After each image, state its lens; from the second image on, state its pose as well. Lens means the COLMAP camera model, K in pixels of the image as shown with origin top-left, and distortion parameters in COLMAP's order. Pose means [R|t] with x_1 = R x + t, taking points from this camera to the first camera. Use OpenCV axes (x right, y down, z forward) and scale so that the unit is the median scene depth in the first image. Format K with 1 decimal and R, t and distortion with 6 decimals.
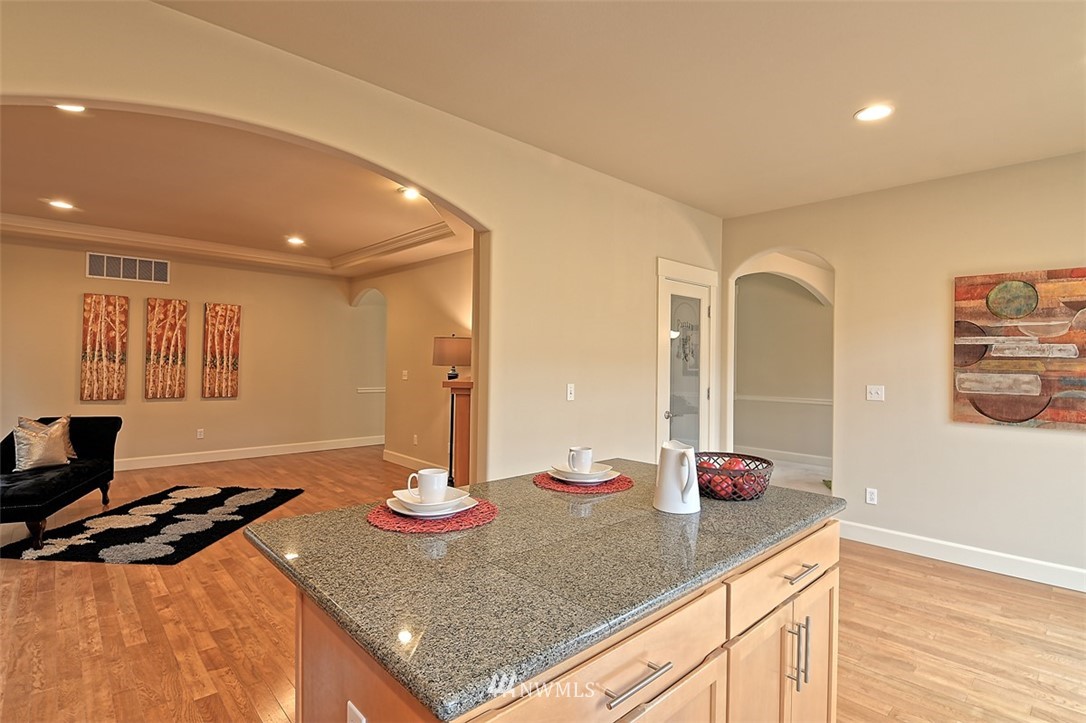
lens RADIAL K [[527.9, 0, 537.6], [0, 527.9, 358.6], [0, 0, 1]] dist [0.001089, -0.014741]
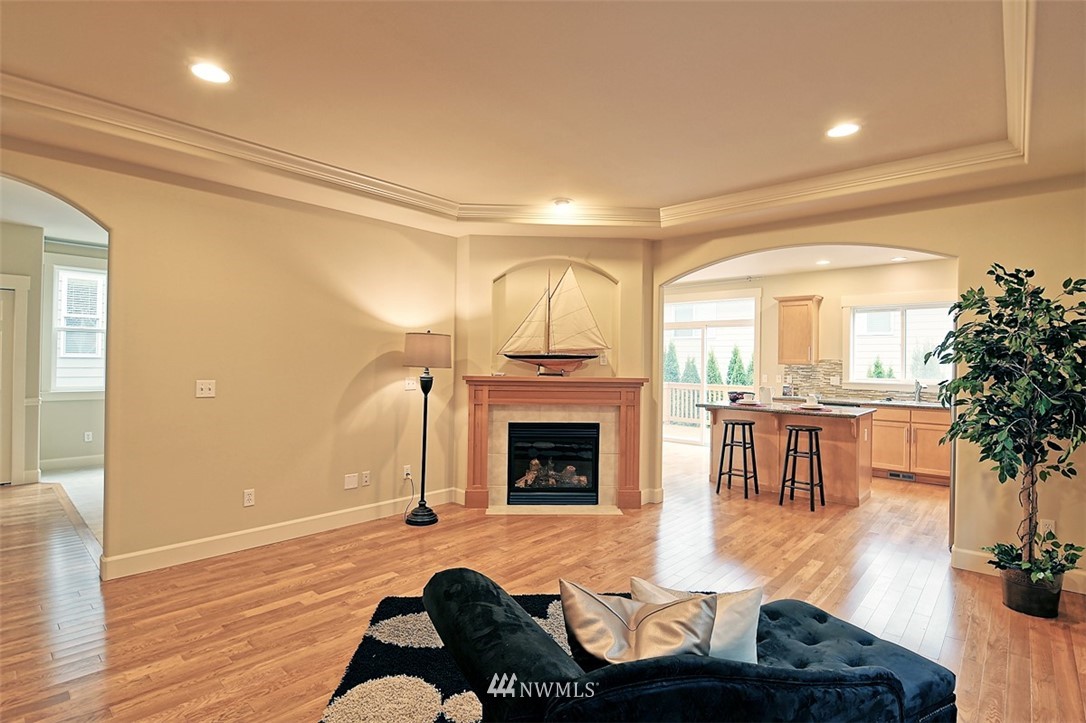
lens RADIAL K [[527.9, 0, 537.6], [0, 527.9, 358.6], [0, 0, 1]] dist [0.001089, -0.014741]
pose [[-0.082260, -0.012483, 0.996533, -1.744491], [-0.019446, 0.999751, 0.010919, -0.023418], [-0.996421, -0.018480, -0.082482, 1.537627]]
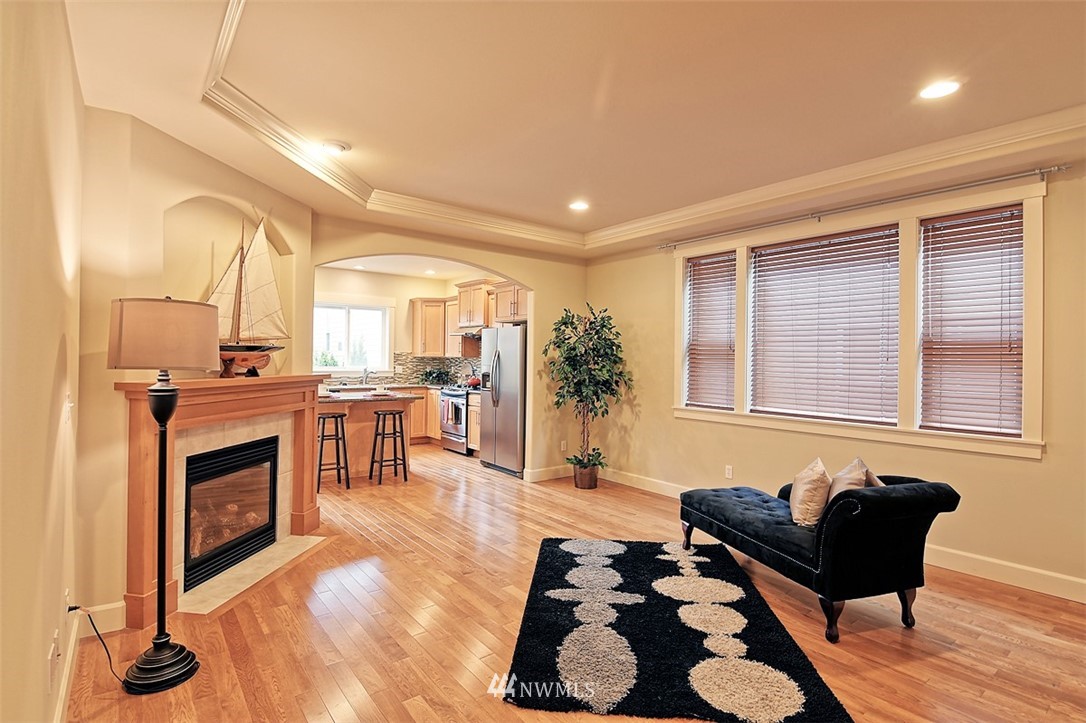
lens RADIAL K [[527.9, 0, 537.6], [0, 527.9, 358.6], [0, 0, 1]] dist [0.001089, -0.014741]
pose [[-0.995492, -0.031713, 0.089392, -0.851199], [-0.032050, 0.999484, -0.002340, -0.007904], [-0.089272, -0.005195, -0.995994, 2.398577]]
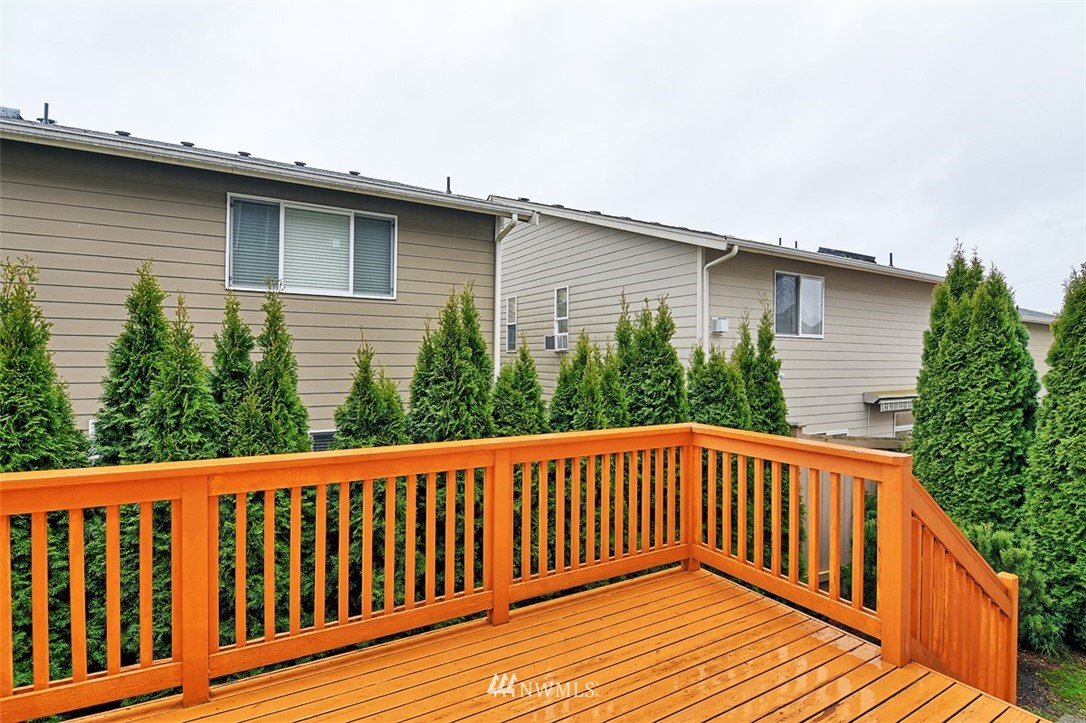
lens RADIAL K [[527.9, 0, 537.6], [0, 527.9, 358.6], [0, 0, 1]] dist [0.001089, -0.014741]
pose [[-0.976222, -0.025768, 0.215236, 1.129232], [-0.026018, 0.999660, 0.001669, 0.022828], [-0.215206, -0.003971, -0.976561, 0.528818]]
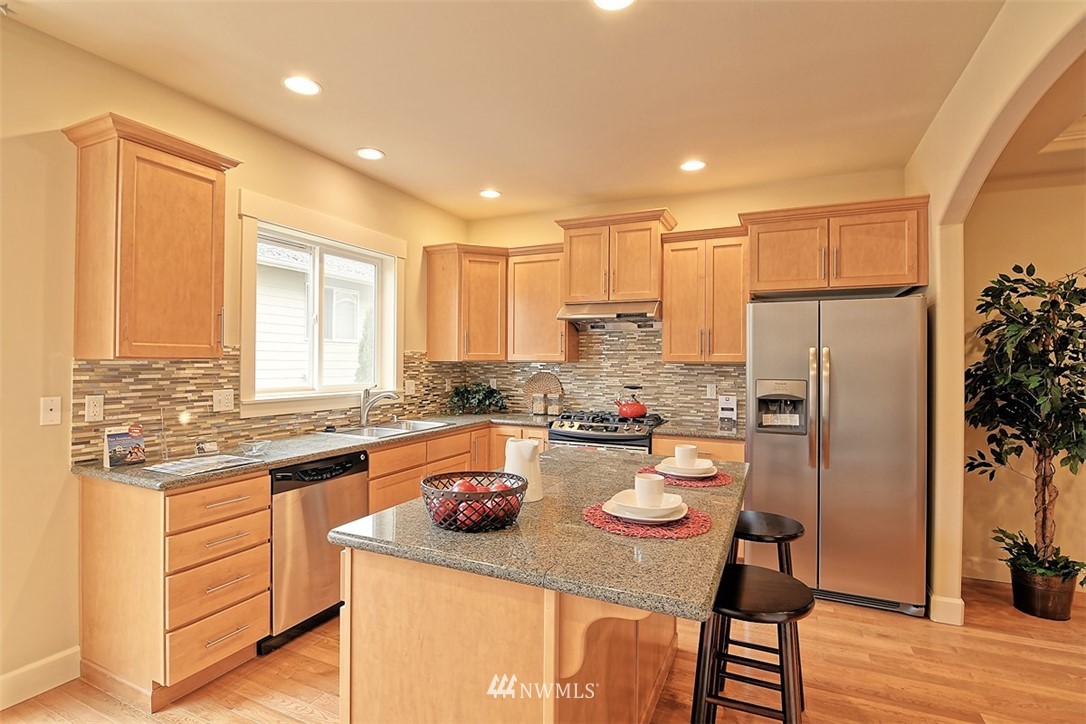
lens RADIAL K [[527.9, 0, 537.6], [0, 527.9, 359.1], [0, 0, 1]] dist [0.001089, -0.014741]
pose [[-0.924085, -0.026365, -0.381277, 0.350792], [-0.022228, 0.999637, -0.015252, 0.006510], [0.381540, -0.005619, -0.924335, 1.066596]]
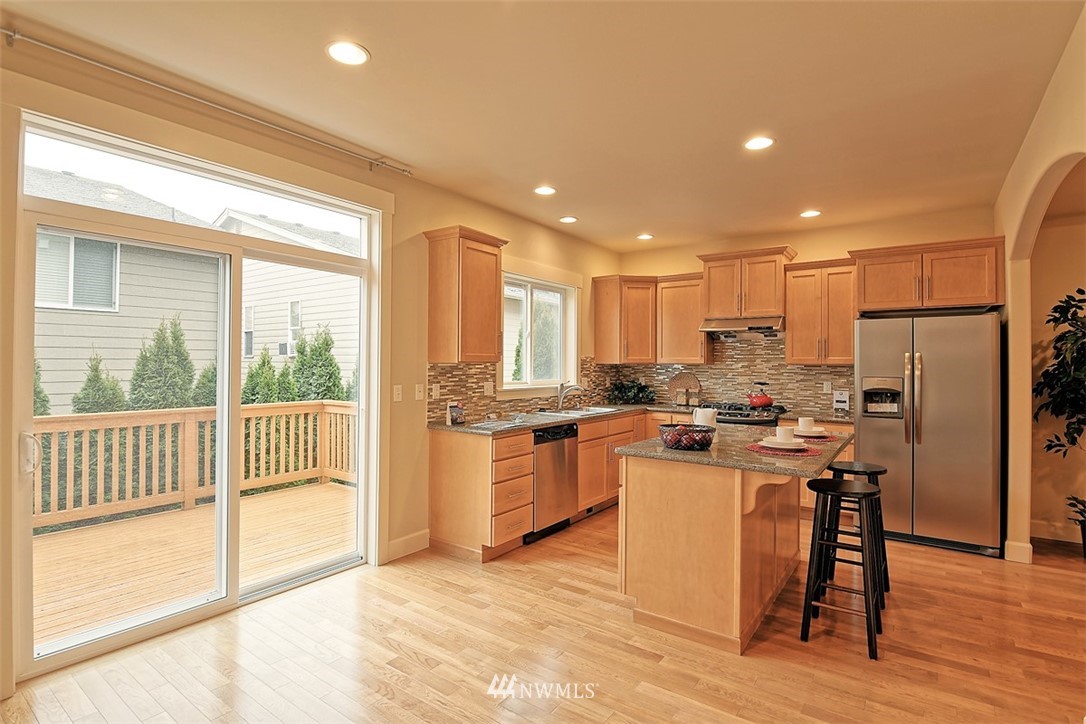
lens RADIAL K [[527.9, 0, 537.6], [0, 527.9, 359.1], [0, 0, 1]] dist [0.001089, -0.014741]
pose [[-0.980317, -0.025225, -0.195813, 0.657497], [-0.022672, 0.999626, -0.015268, 0.014201], [0.196125, -0.010528, -0.980522, 1.452559]]
